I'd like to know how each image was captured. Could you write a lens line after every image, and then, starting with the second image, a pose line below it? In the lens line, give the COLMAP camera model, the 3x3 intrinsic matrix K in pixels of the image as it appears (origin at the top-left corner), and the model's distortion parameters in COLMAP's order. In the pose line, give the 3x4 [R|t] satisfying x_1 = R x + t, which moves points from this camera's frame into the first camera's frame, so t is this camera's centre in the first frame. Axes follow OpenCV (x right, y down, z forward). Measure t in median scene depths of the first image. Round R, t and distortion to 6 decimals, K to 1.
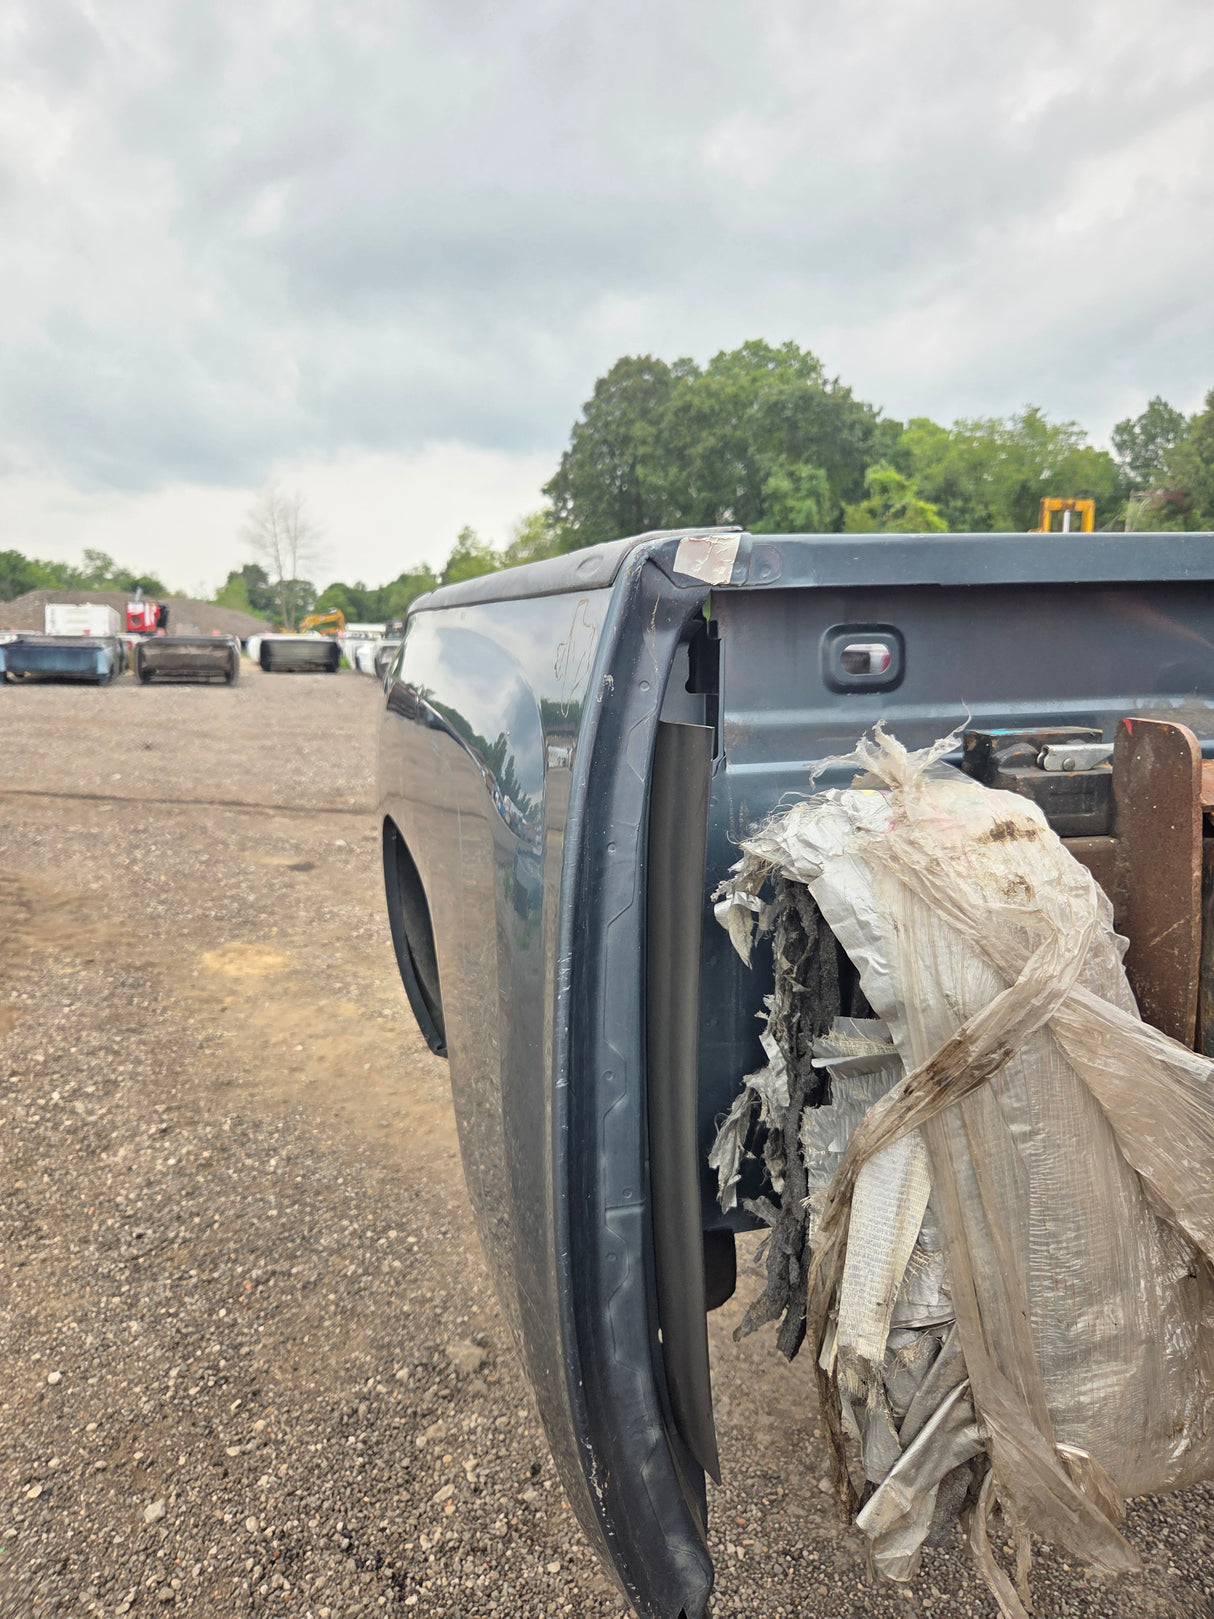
lens RADIAL K [[1112.0, 0, 591.3], [0, 1112.0, 800.6], [0, 0, 1]] dist [0.055075, -0.046820]
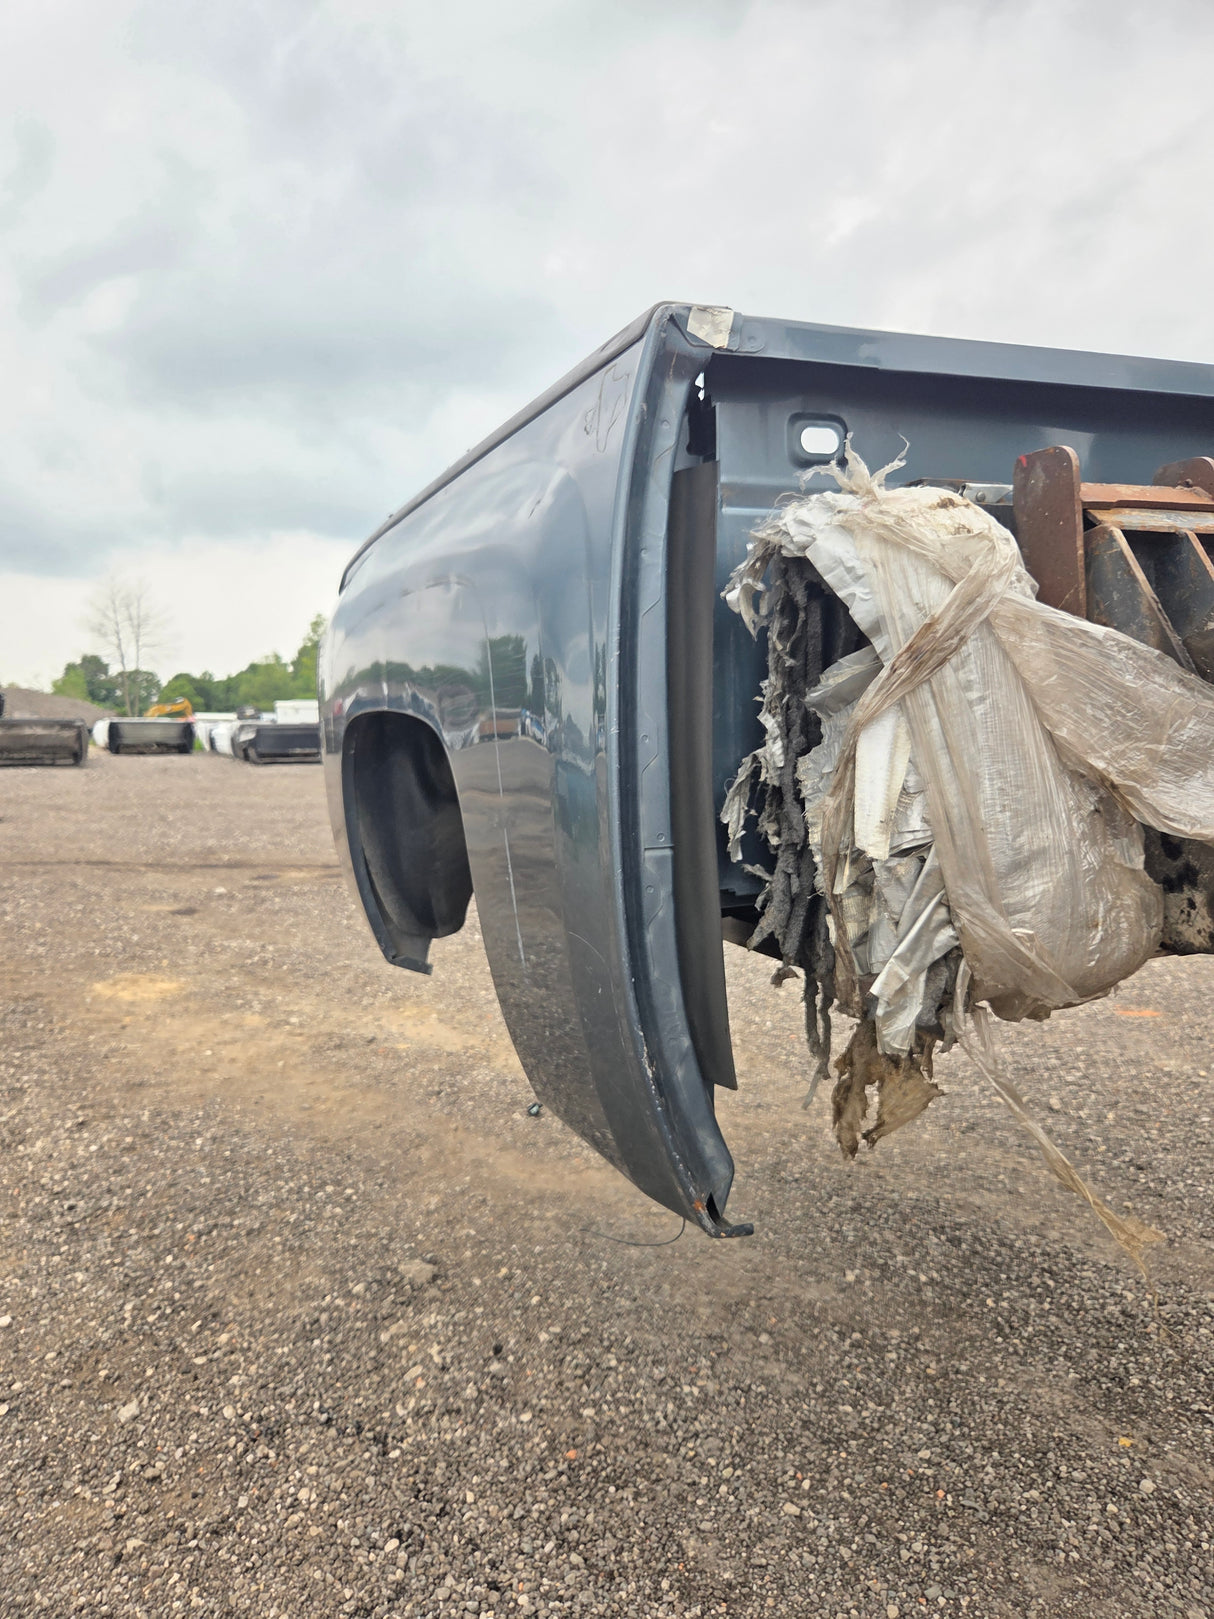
lens RADIAL K [[1113.7, 0, 579.1], [0, 1113.7, 815.5], [0, 0, 1]] dist [0.057388, -0.053346]
pose [[0.992920, -0.028724, 0.115259, -0.054448], [0.035970, 0.997472, -0.061289, 0.108076], [-0.113208, 0.065001, 0.991443, -0.060892]]
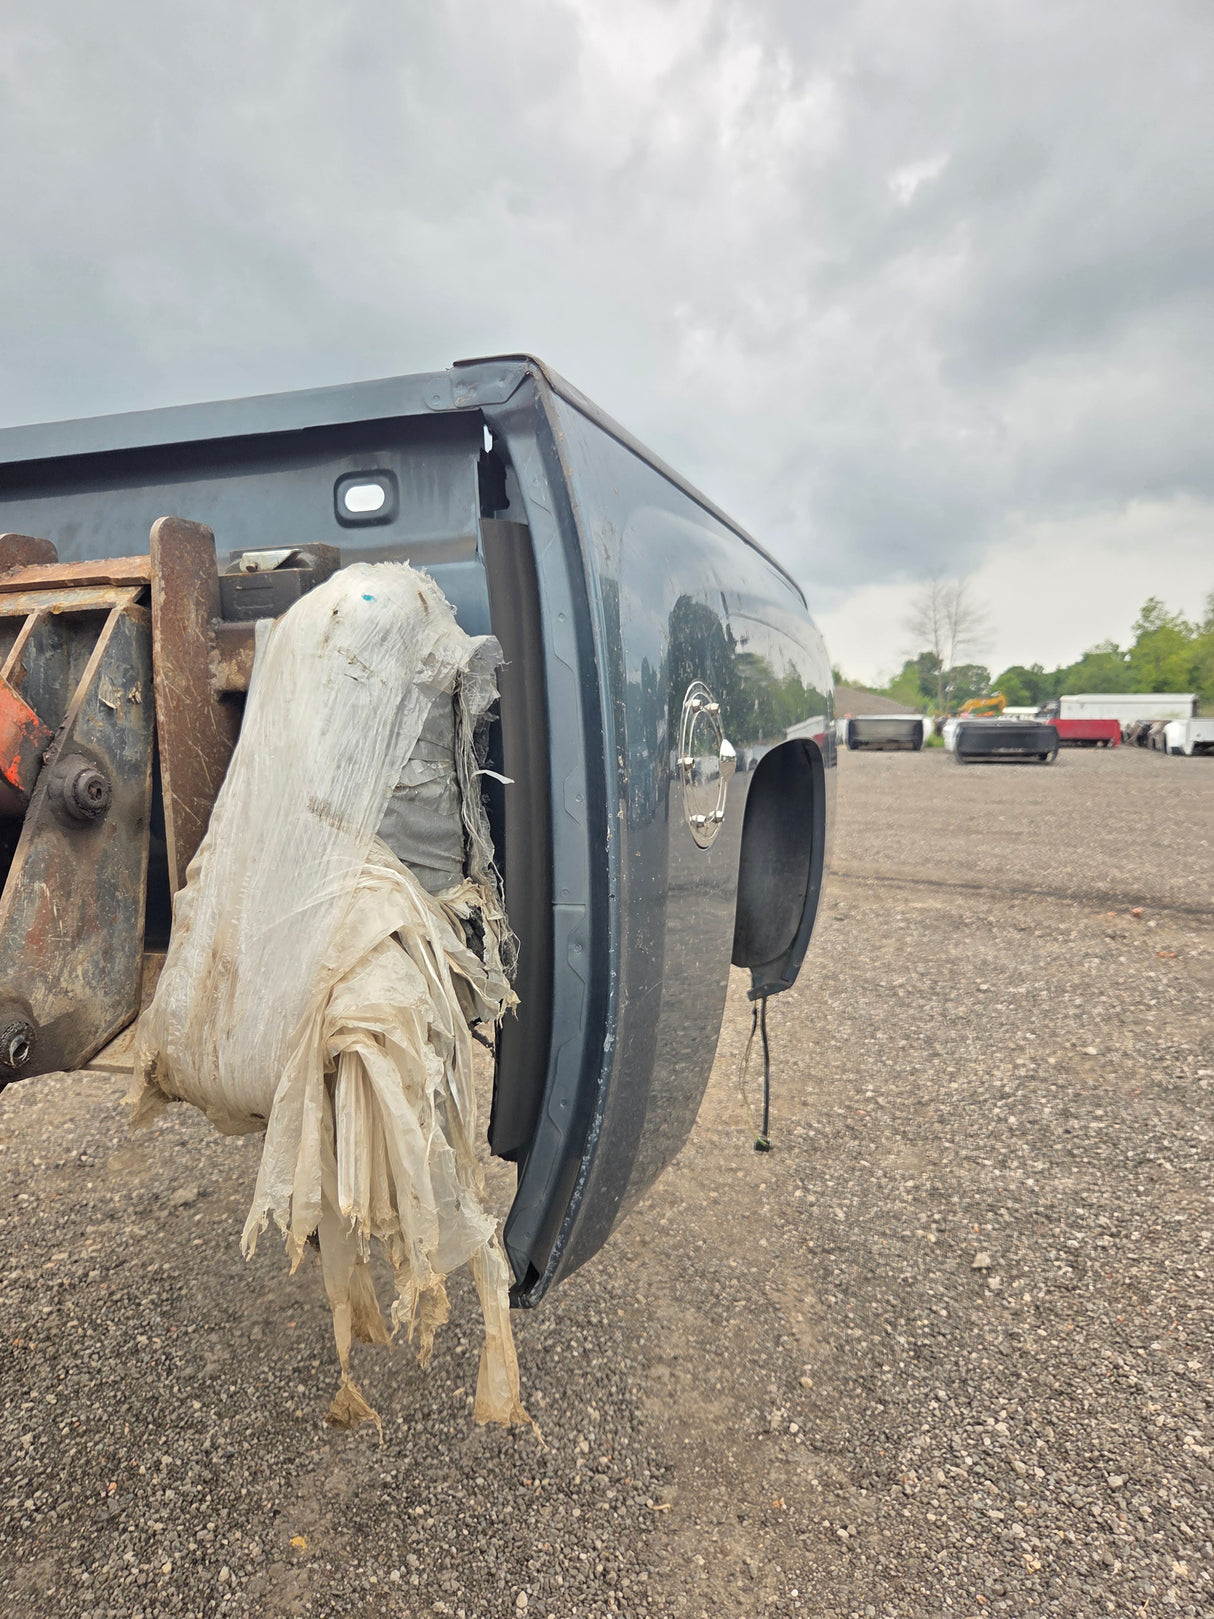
lens RADIAL K [[1099.3, 0, 604.4], [0, 1099.3, 838.3], [0, 0, 1]] dist [0.065561, -0.061716]
pose [[0.836834, 0.045976, -0.545523, 0.760114], [-0.068900, 0.997389, -0.021633, 0.053826], [0.543105, 0.055690, 0.837816, 0.118411]]
